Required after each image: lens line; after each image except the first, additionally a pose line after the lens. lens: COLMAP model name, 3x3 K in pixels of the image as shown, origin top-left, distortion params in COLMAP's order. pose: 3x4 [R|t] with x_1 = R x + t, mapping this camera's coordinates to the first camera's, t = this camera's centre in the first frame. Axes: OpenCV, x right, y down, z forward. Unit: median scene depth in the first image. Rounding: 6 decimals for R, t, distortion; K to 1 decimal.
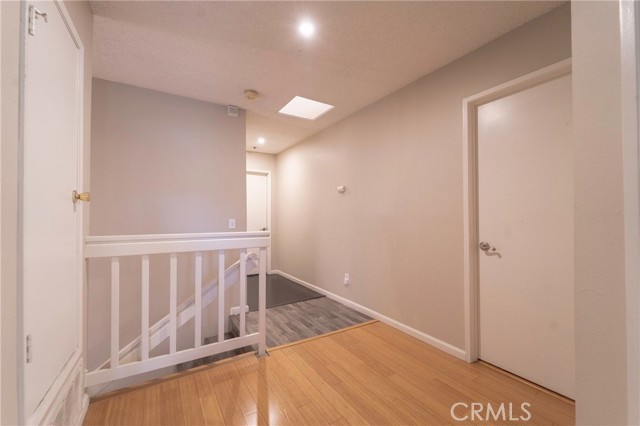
lens RADIAL K [[266.7, 0, 320.2], [0, 266.7, 216.0], [0, 0, 1]] dist [-0.006059, 0.000222]
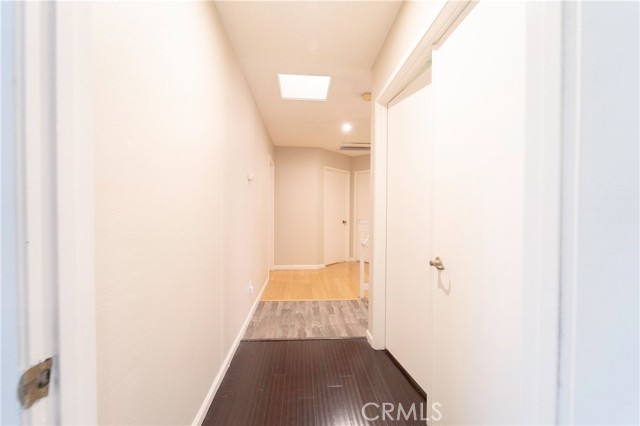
lens RADIAL K [[266.7, 0, 319.5], [0, 266.7, 212.6], [0, 0, 1]] dist [-0.006059, 0.000222]
pose [[-0.889591, -0.003111, 0.456747, -0.532233], [-0.005918, 0.999971, -0.004713, 0.010660], [-0.456719, -0.006896, -0.889584, 1.870214]]
